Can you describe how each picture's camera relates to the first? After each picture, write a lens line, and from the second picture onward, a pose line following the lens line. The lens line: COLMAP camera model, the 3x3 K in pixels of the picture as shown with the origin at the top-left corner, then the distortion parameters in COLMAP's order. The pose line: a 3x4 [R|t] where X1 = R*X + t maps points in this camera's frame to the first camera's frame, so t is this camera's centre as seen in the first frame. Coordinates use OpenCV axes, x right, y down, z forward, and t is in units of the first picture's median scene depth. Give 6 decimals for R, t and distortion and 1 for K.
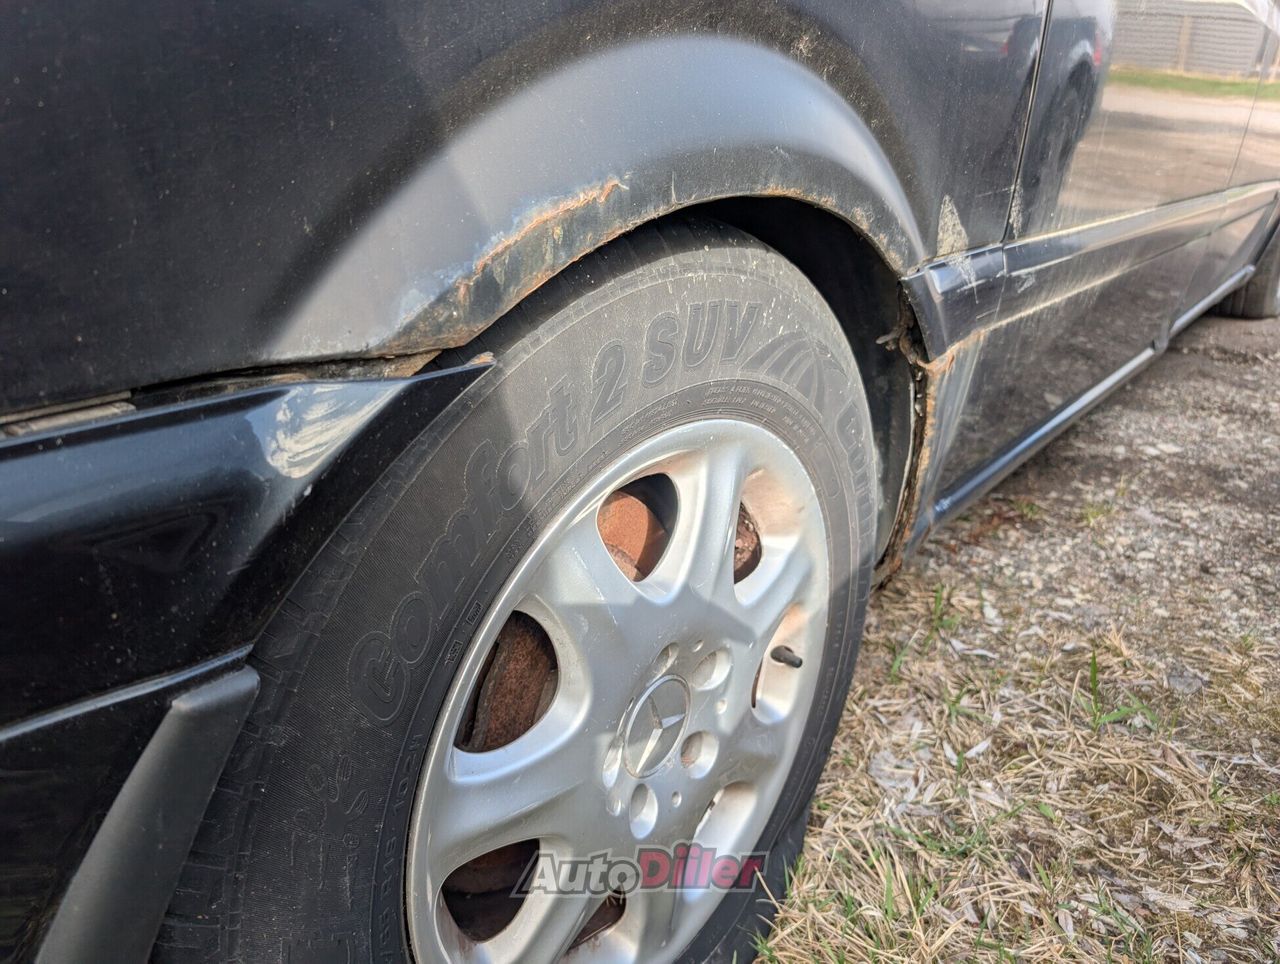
lens RADIAL K [[927.9, 0, 640.7], [0, 927.9, 479.1], [0, 0, 1]] dist [0.014163, -0.020289]
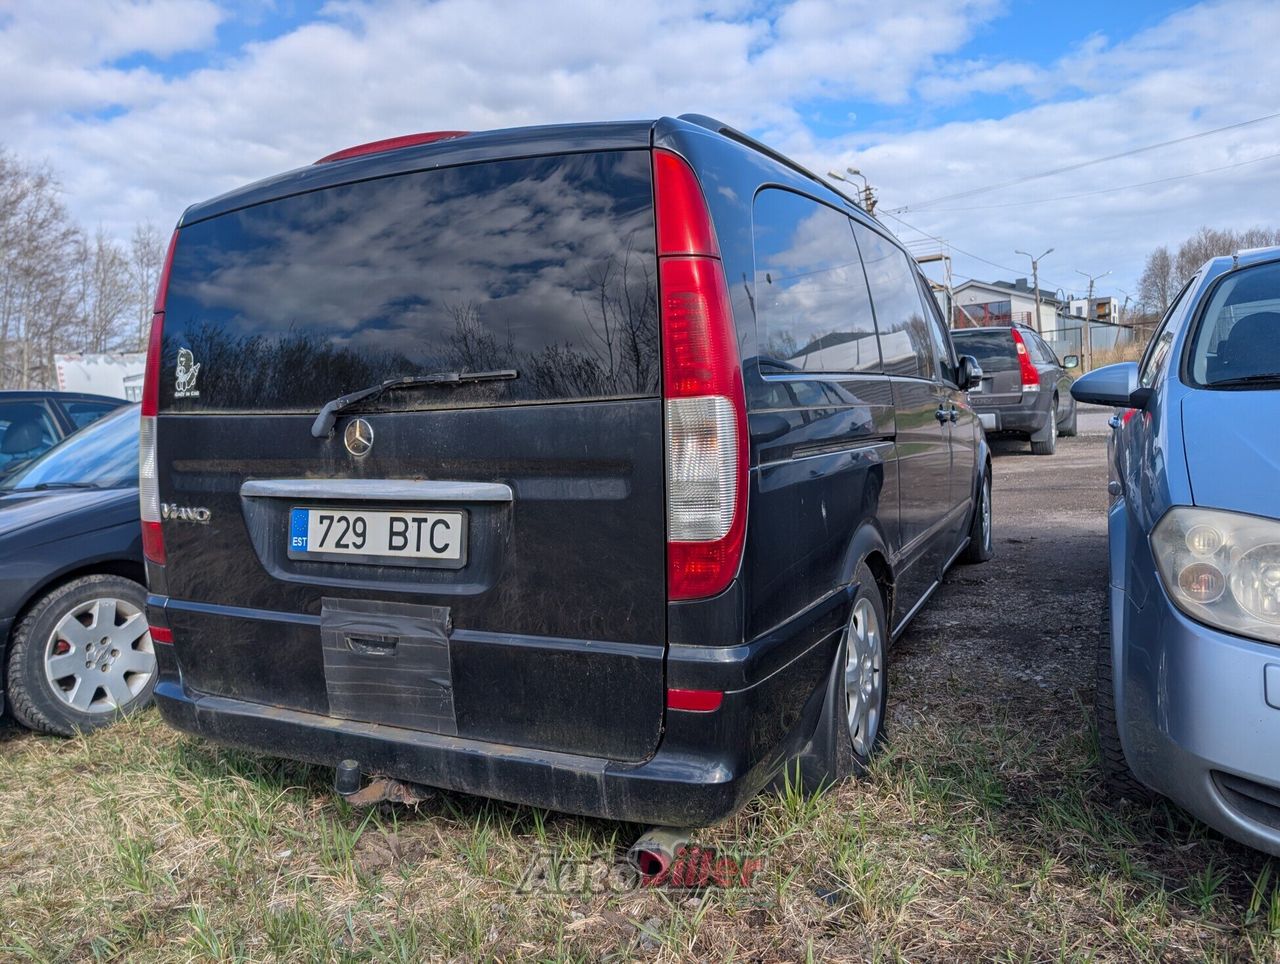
lens RADIAL K [[927.9, 0, 639.9], [0, 927.9, 482.2], [0, 0, 1]] dist [0.014163, -0.020289]
pose [[0.970473, -0.086477, 0.225174, -0.645329], [0.151641, 0.944708, -0.290742, 0.182312], [-0.187581, 0.316303, 0.929928, -1.052137]]
